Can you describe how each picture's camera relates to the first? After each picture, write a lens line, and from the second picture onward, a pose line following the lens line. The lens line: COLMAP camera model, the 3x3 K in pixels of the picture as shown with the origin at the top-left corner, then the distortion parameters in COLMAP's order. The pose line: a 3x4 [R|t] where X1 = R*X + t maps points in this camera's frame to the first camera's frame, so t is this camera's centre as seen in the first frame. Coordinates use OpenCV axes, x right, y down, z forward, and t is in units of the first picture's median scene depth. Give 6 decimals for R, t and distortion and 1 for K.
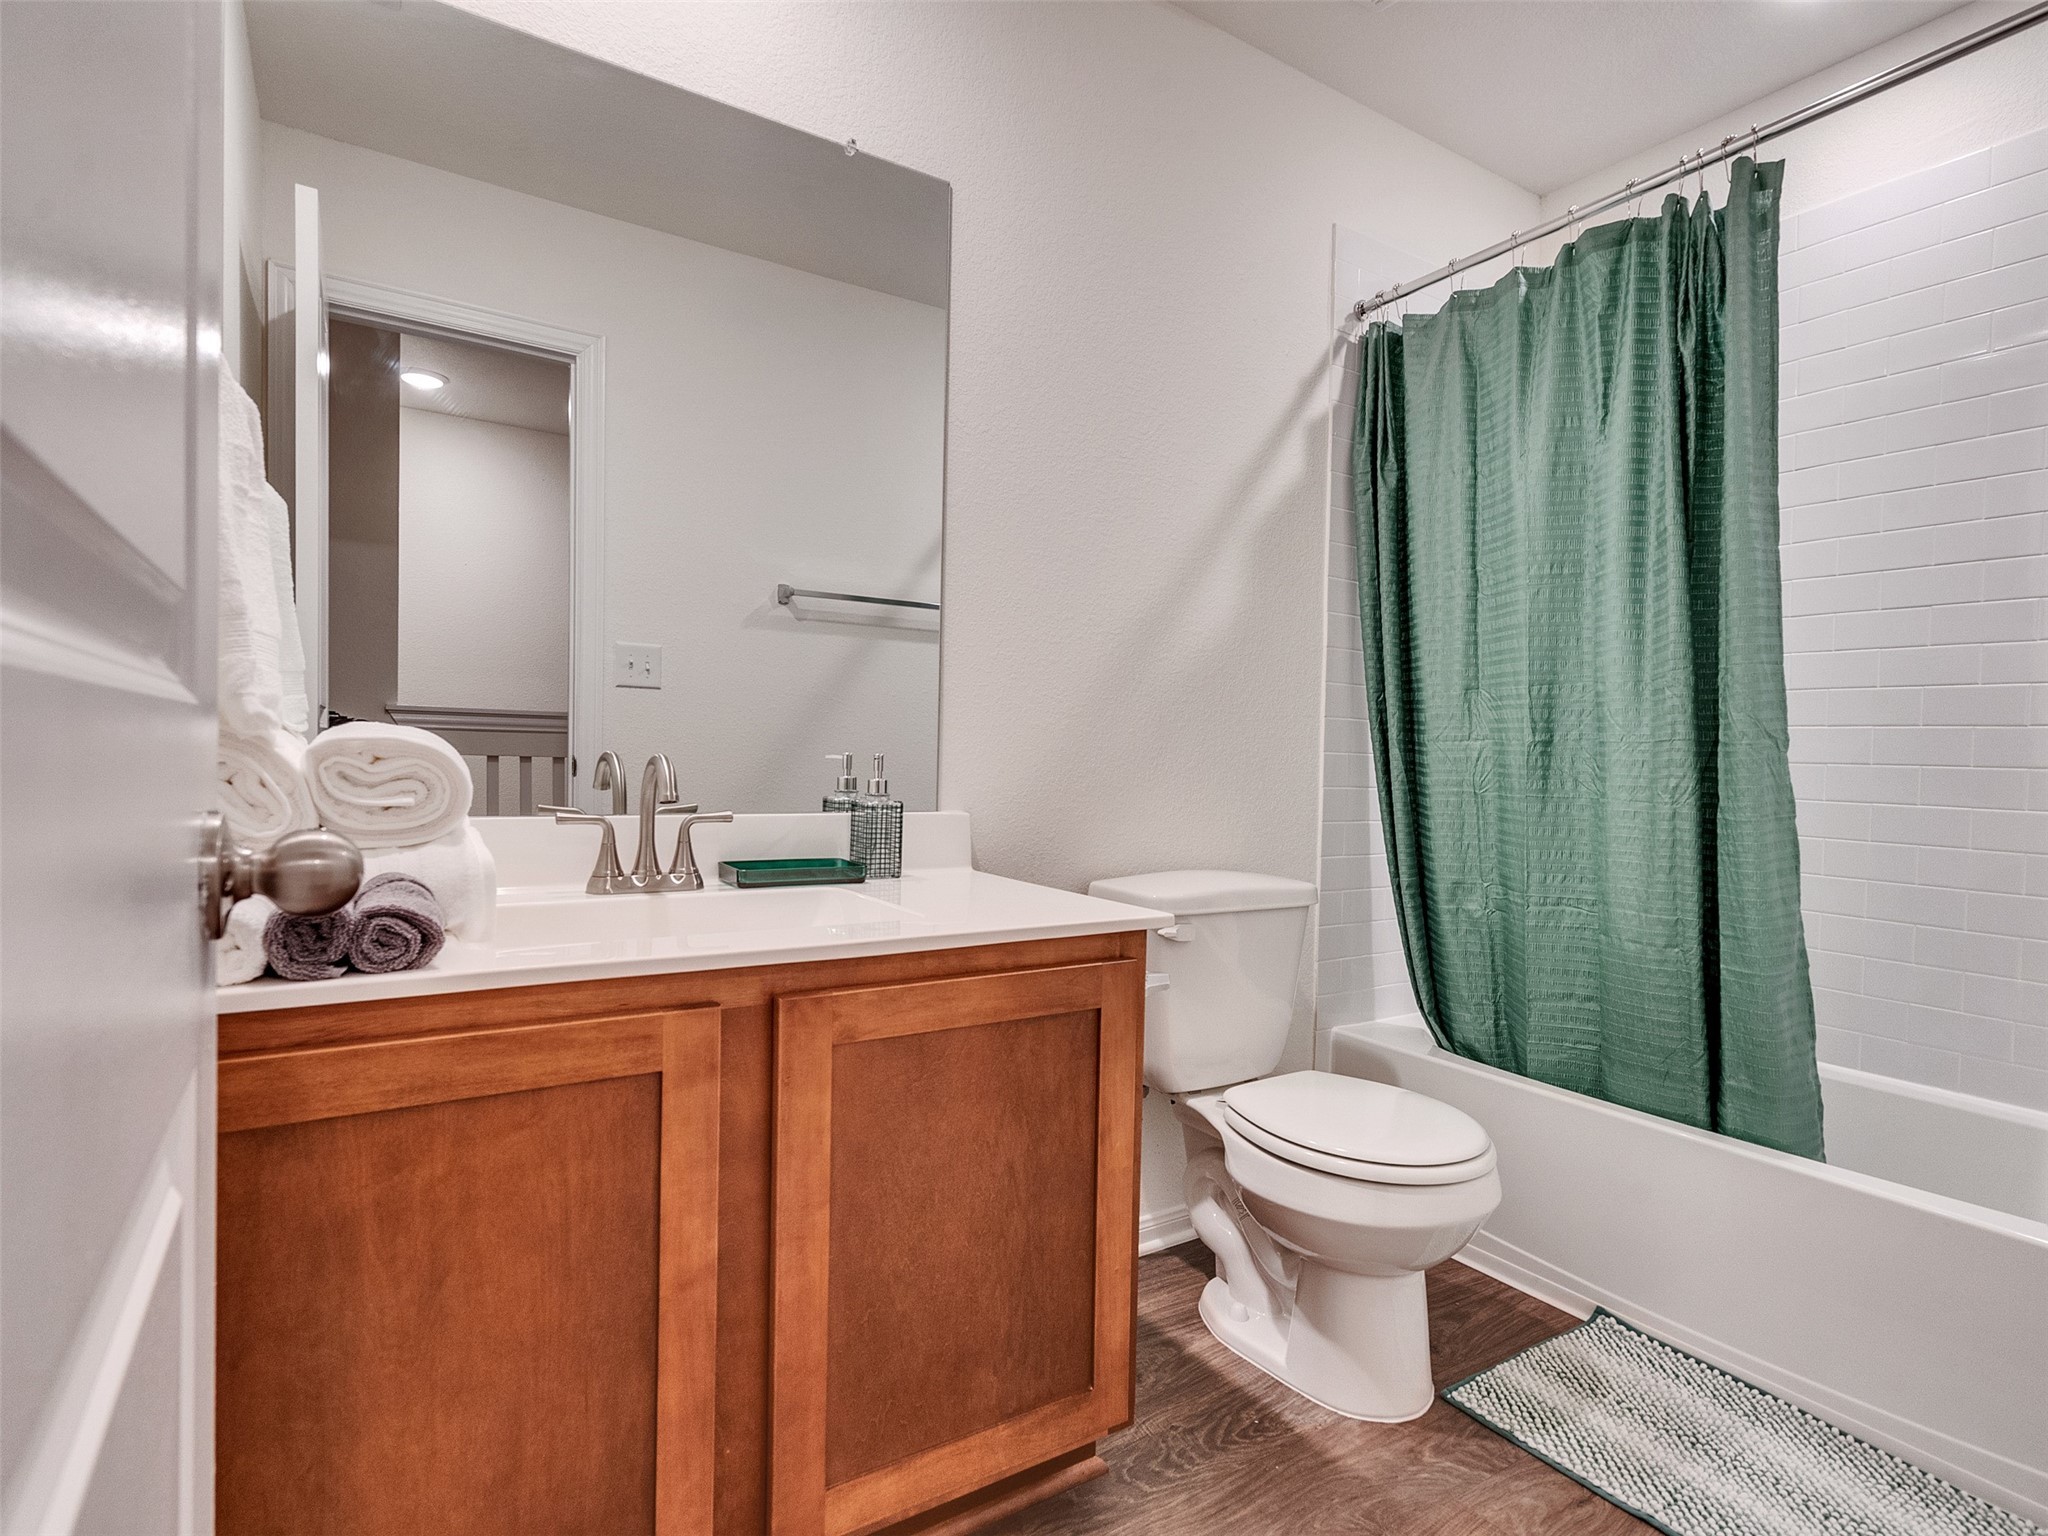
lens RADIAL K [[1050.5, 0, 1041.4], [0, 1050.5, 771.7], [0, 0, 1]] dist [0.004874, -0.000028]
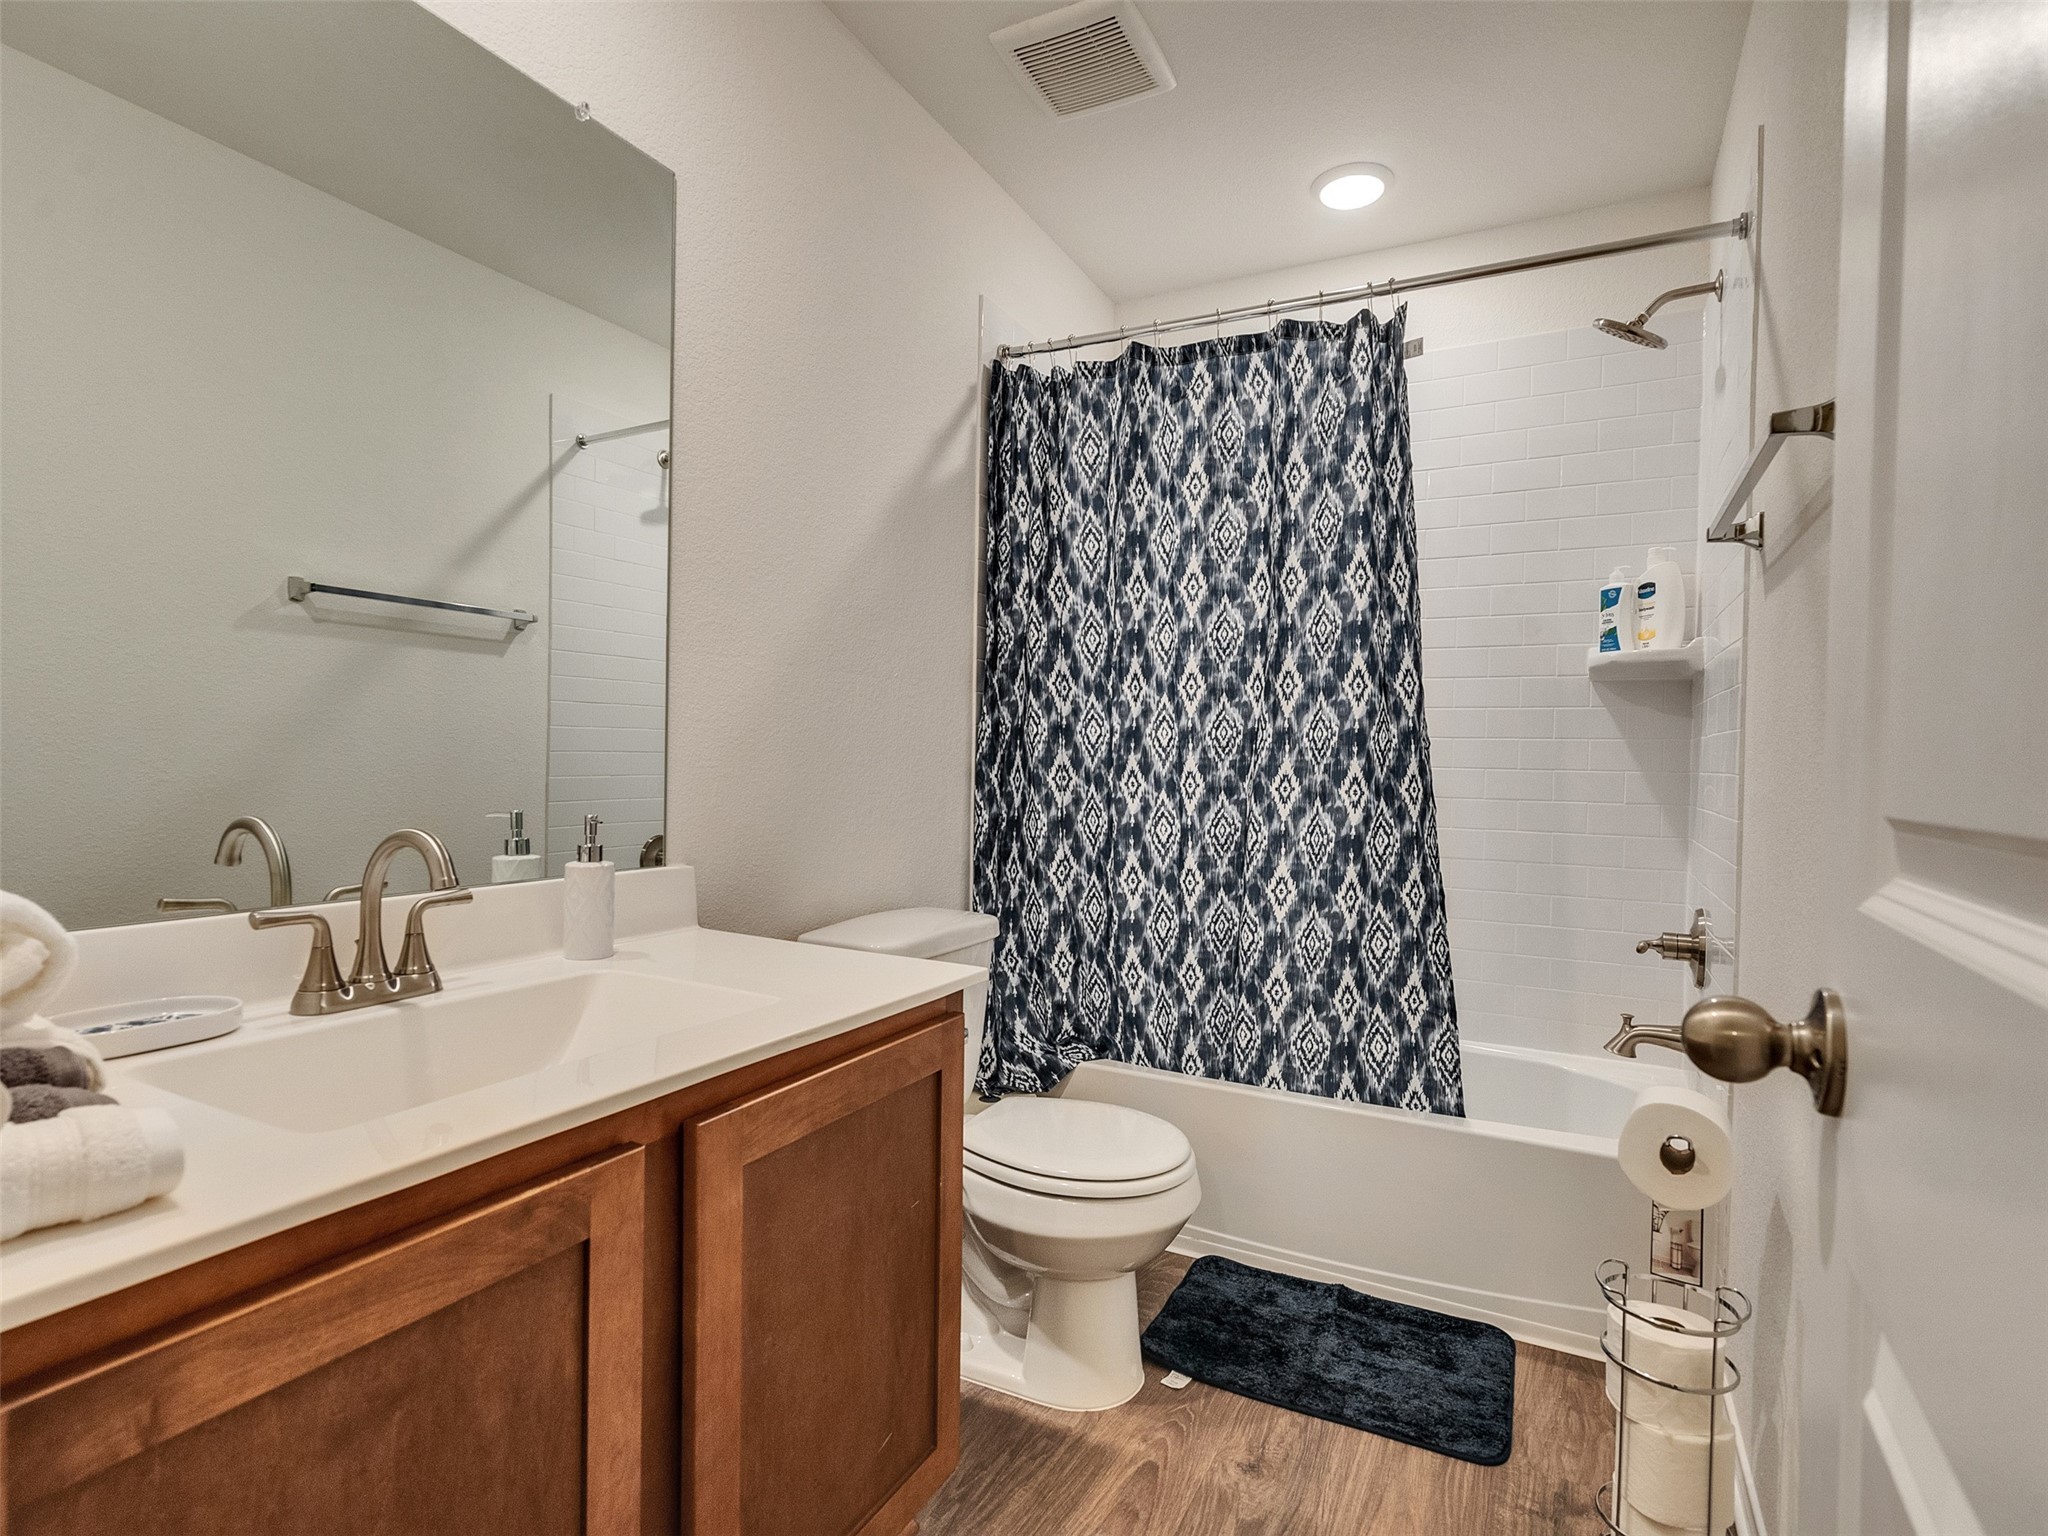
lens RADIAL K [[1050.5, 0, 1040.3], [0, 1050.5, 781.9], [0, 0, 1]] dist [0.004874, -0.000028]
pose [[0.895633, -0.009362, 0.444696, -0.212650], [0.009982, 0.999950, 0.000947, -0.036320], [-0.444683, 0.003591, 0.895681, 0.055340]]
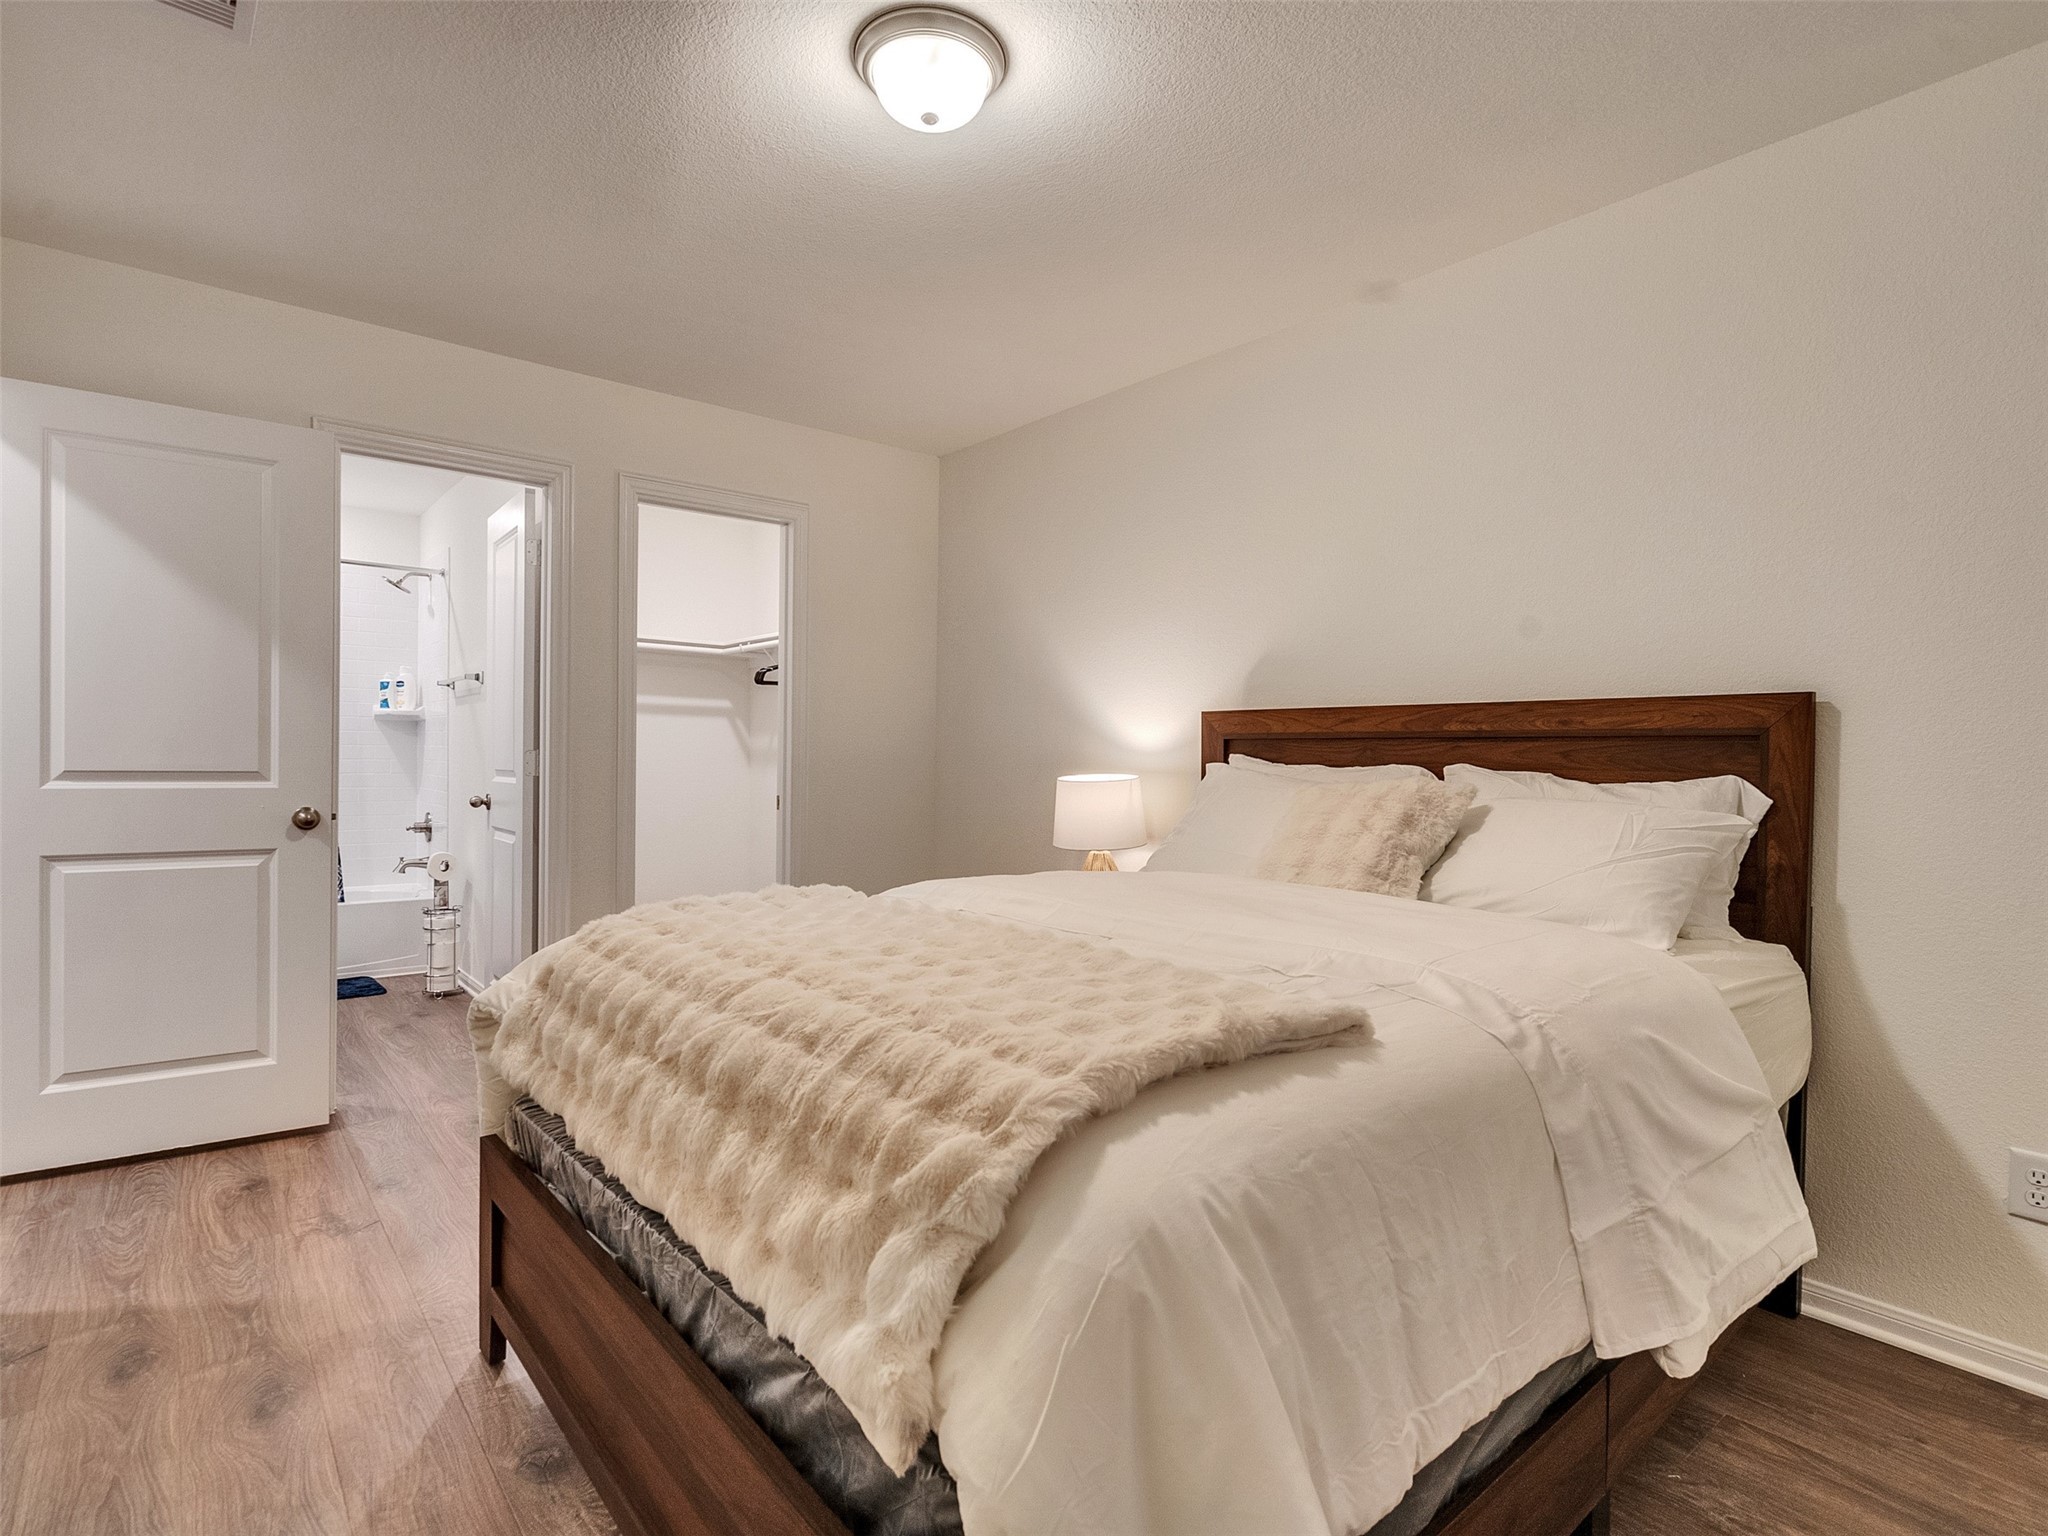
lens RADIAL K [[1050.5, 0, 1033.1], [0, 1050.5, 771.6], [0, 0, 1]] dist [0.004874, -0.000028]
pose [[-0.052407, -0.031190, 0.998139, -1.547812], [0.011086, 0.999432, 0.031813, -0.068203], [-0.998564, 0.012732, -0.052031, -0.540034]]
